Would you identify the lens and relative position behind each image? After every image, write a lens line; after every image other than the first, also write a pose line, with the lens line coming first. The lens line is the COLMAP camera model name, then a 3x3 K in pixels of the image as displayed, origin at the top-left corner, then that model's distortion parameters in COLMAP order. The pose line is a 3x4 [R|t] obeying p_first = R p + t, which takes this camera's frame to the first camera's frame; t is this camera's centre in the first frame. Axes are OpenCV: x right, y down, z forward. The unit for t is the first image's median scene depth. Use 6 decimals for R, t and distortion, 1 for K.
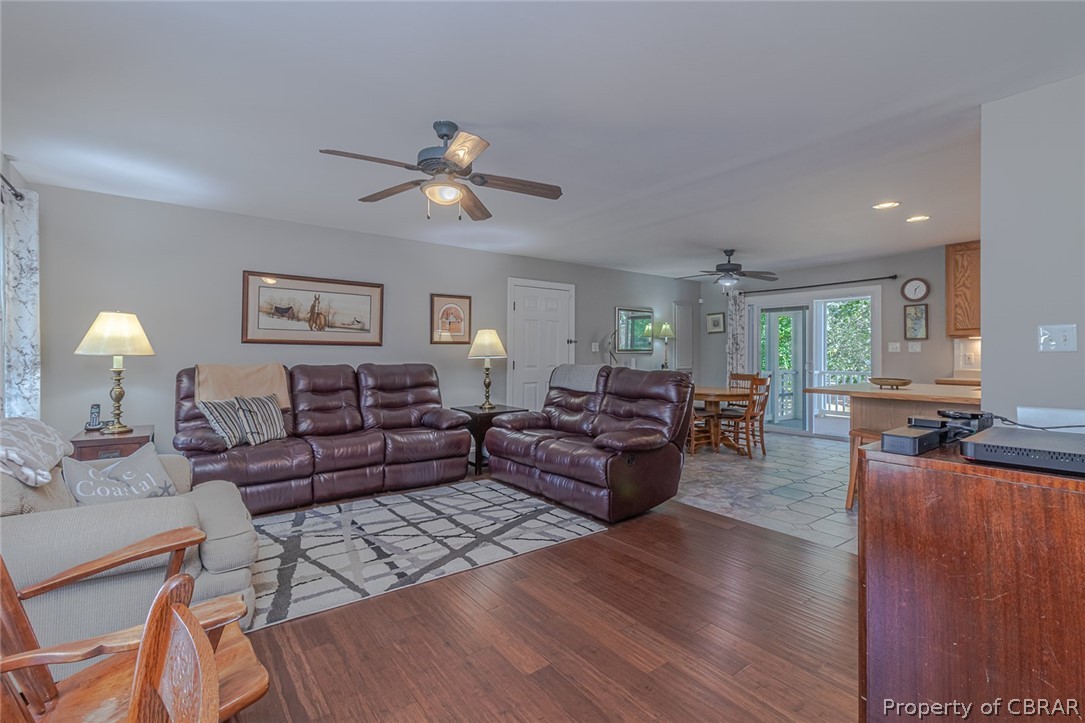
lens RADIAL K [[489.6, 0, 542.7], [0, 489.6, 344.9], [0, 0, 1]] dist [0.001295, 0.000128]
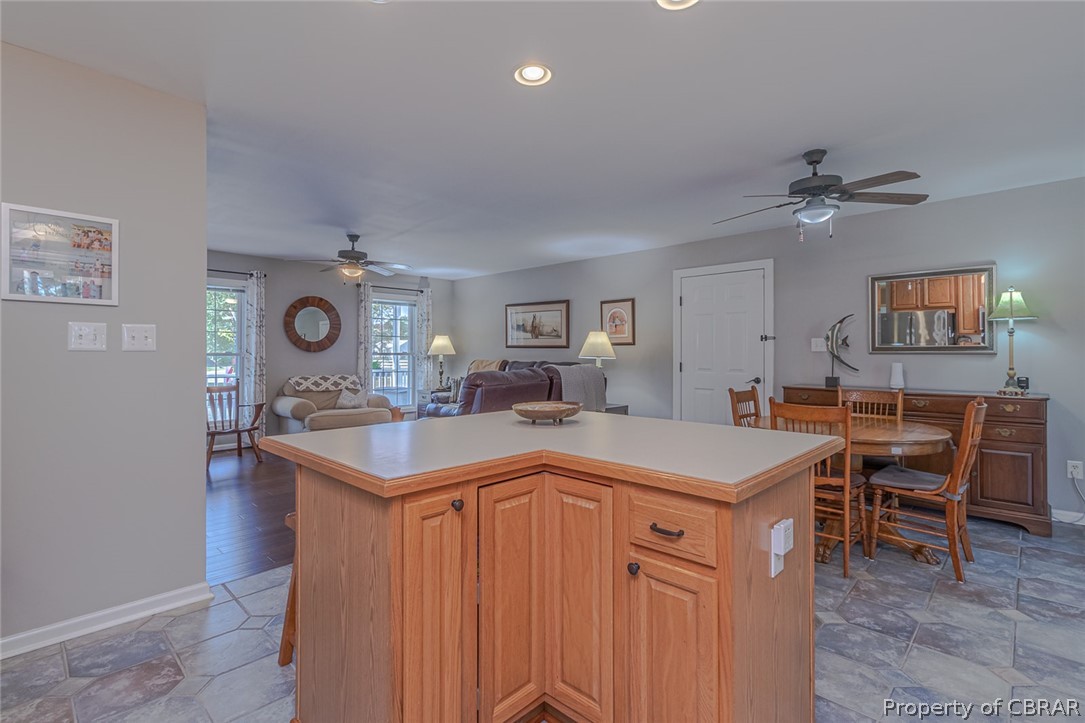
lens RADIAL K [[510.4, 0, 550.2], [0, 510.4, 348.2], [0, 0, 1]] dist [0.002761, -0.000339]
pose [[0.168184, -0.010430, -0.985700, 1.397338], [0.015738, 0.999845, -0.007894, 0.017139], [0.985630, -0.014185, 0.168322, 1.037410]]
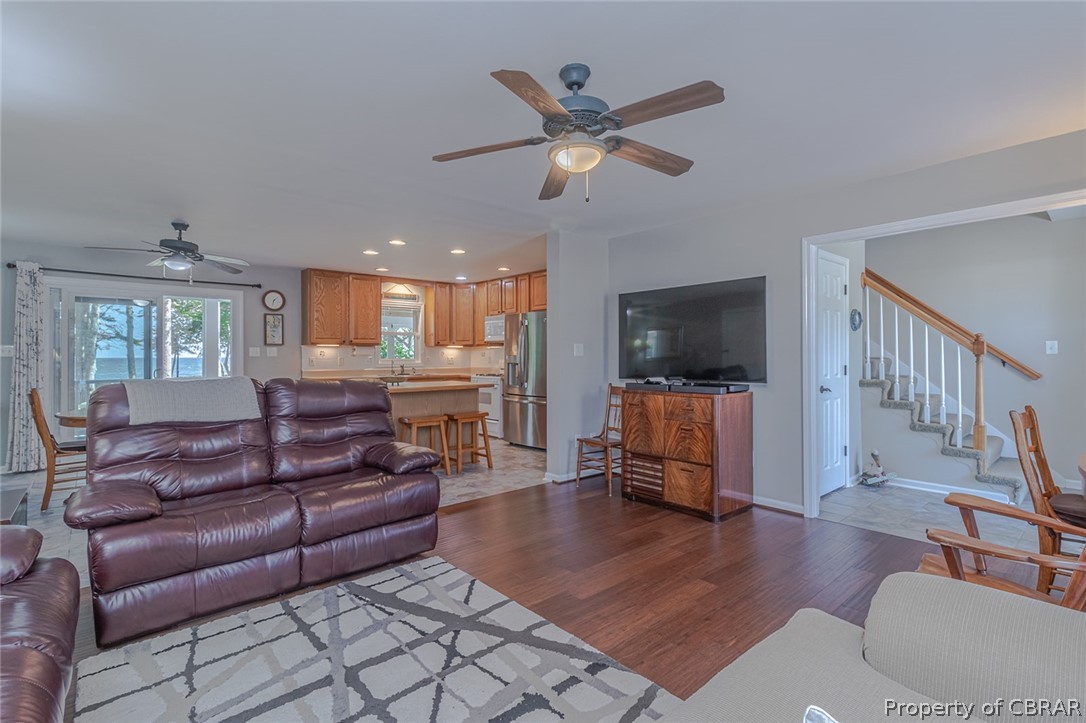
lens RADIAL K [[510.9, 0, 538.1], [0, 510.9, 355.6], [0, 0, 1]] dist [0.002761, -0.000339]
pose [[-0.069997, 0.000760, 0.997547, -0.732635], [-0.014916, 0.999887, -0.001808, 0.009451], [-0.997436, -0.015006, -0.069977, 0.810790]]
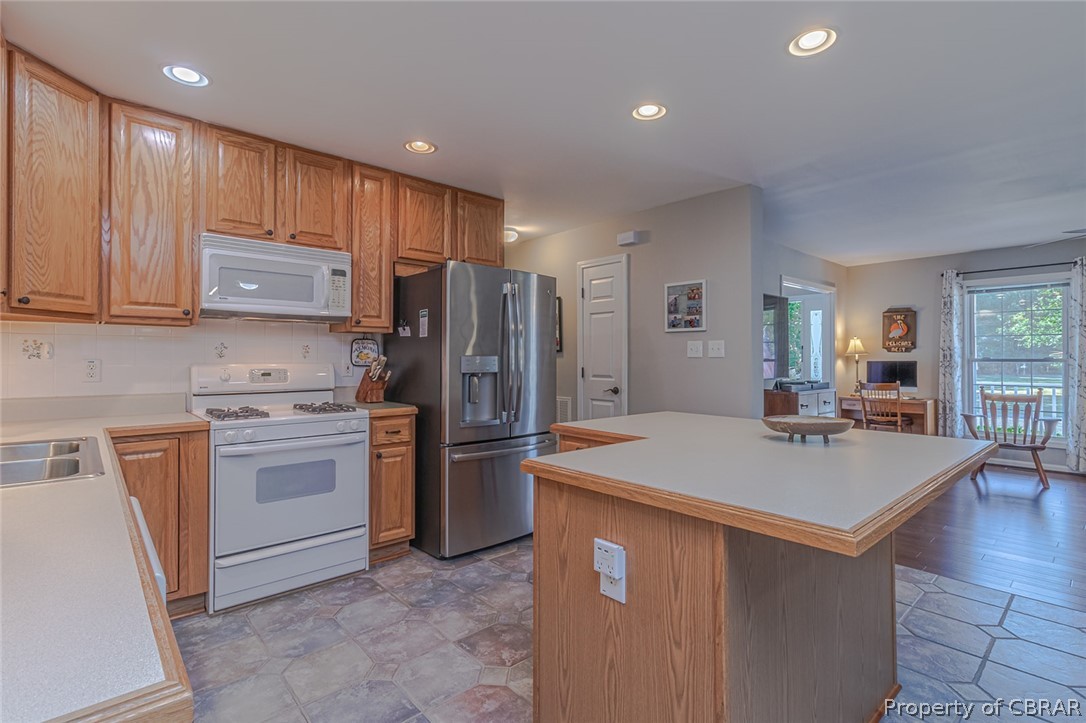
lens RADIAL K [[510.9, 0, 535.2], [0, 510.9, 356.7], [0, 0, 1]] dist [0.002761, -0.000339]
pose [[-0.997098, -0.001495, -0.076118, 1.118018], [-0.000034, 0.999816, -0.019183, 0.025372], [0.076133, -0.019124, -0.996914, 1.632451]]
